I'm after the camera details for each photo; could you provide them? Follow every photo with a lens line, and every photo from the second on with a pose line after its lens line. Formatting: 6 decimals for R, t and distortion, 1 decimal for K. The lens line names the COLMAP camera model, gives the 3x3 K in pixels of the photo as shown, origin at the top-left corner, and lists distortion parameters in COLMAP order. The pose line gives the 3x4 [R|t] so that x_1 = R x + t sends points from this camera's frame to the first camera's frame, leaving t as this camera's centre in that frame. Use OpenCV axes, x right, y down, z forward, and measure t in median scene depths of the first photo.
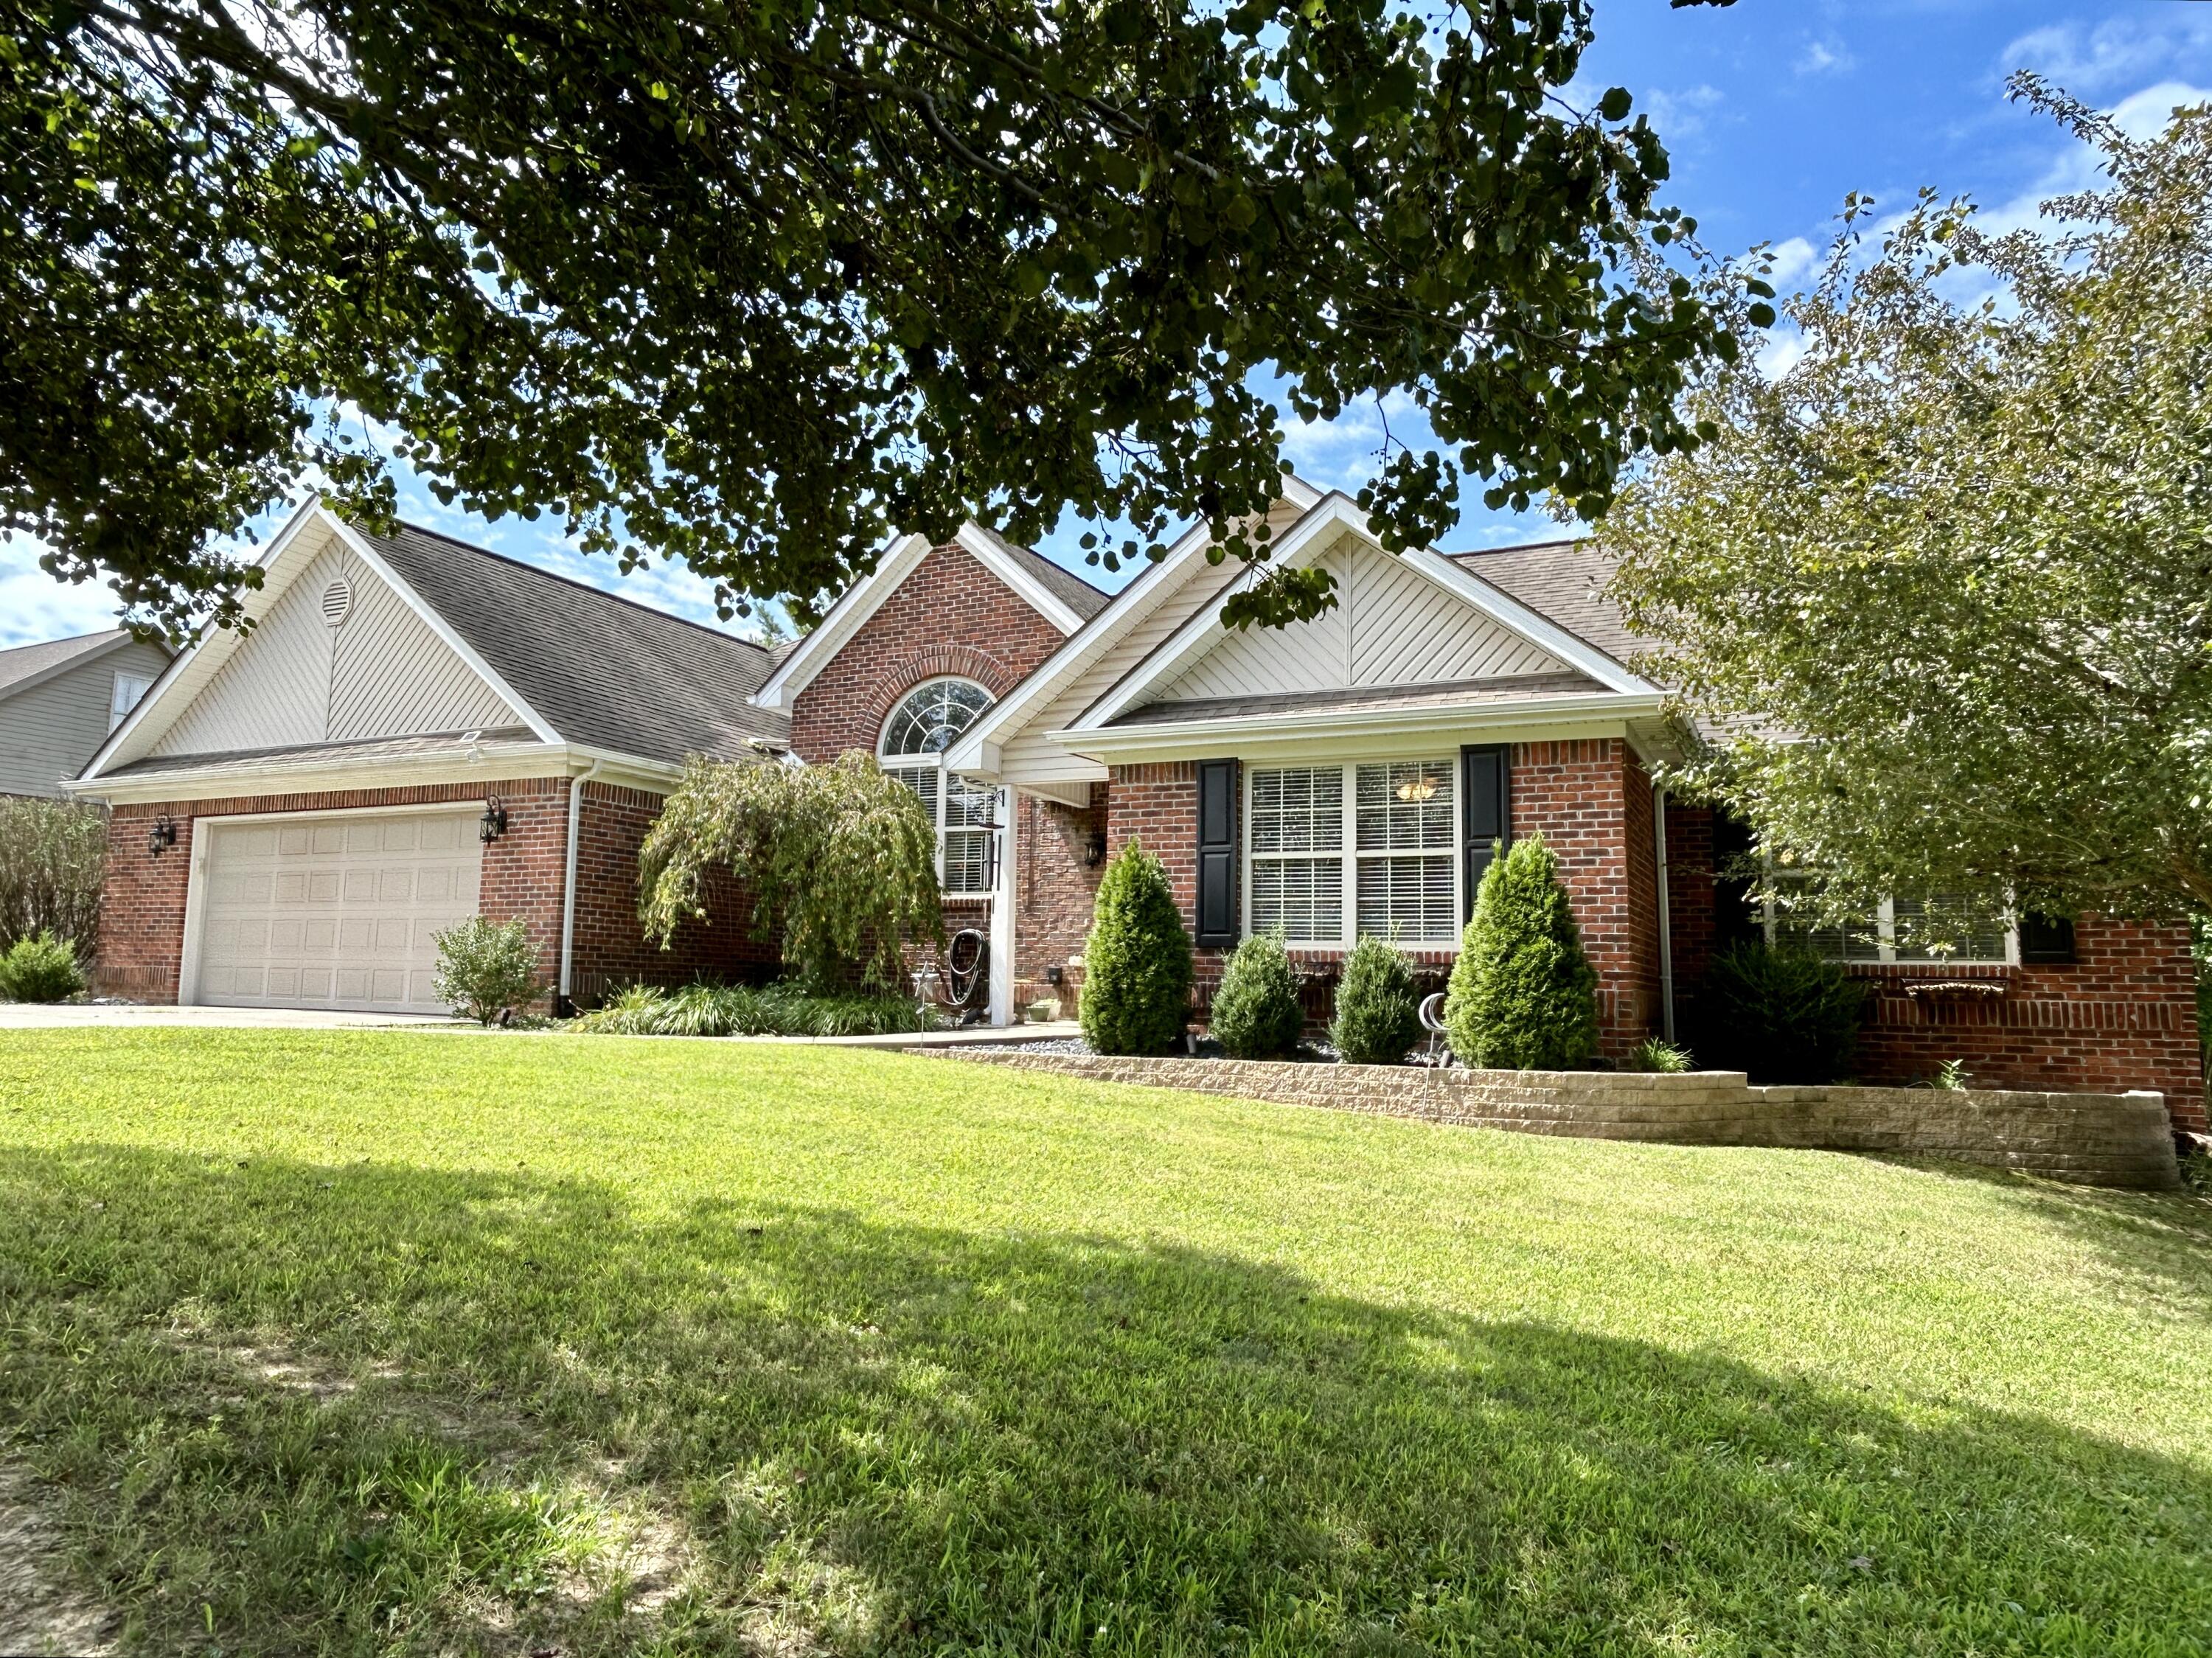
lens RADIAL K [[1476.5, 0, 1071.2], [0, 1476.5, 828.9], [0, 0, 1]] dist [0.001381, -0.010814]
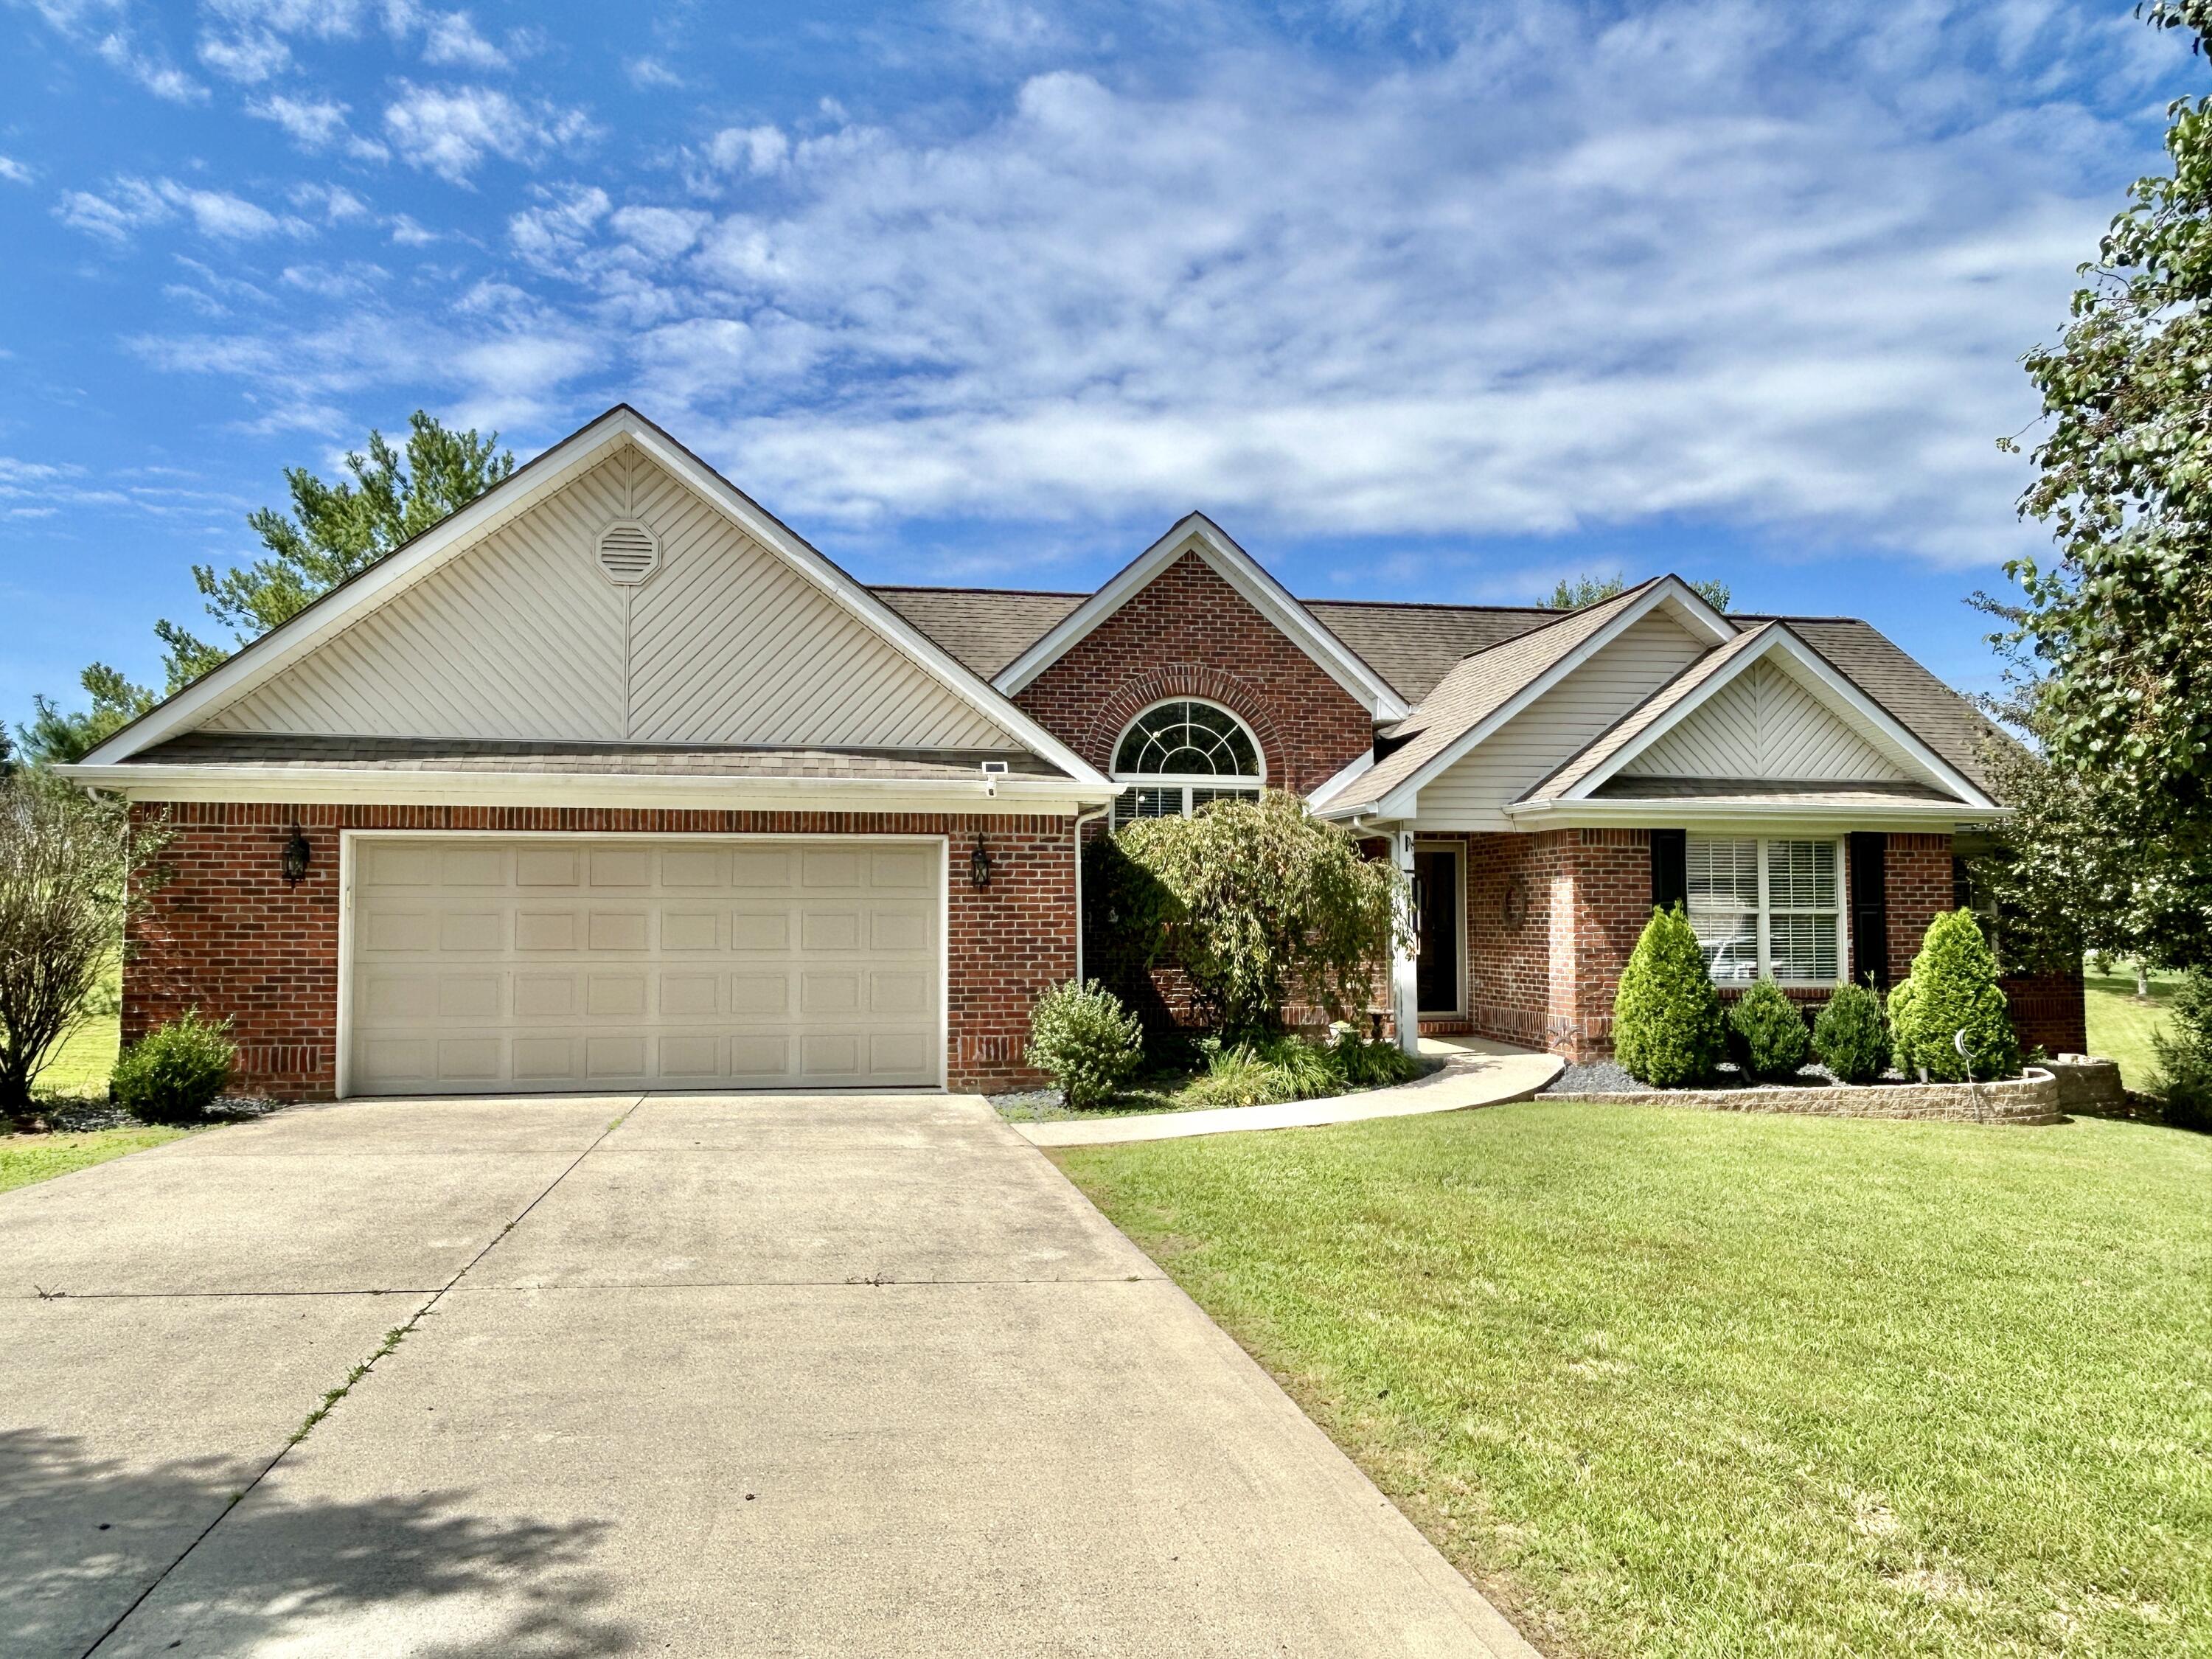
lens RADIAL K [[1616.8, 0, 1087.9], [0, 1616.8, 811.1], [0, 0, 1]] dist [0.004494, -0.021325]
pose [[0.790963, 0.019816, 0.611543, -1.040060], [-0.052088, 0.998028, 0.035031, -0.080922], [-0.609643, -0.059563, 0.790435, 0.247730]]
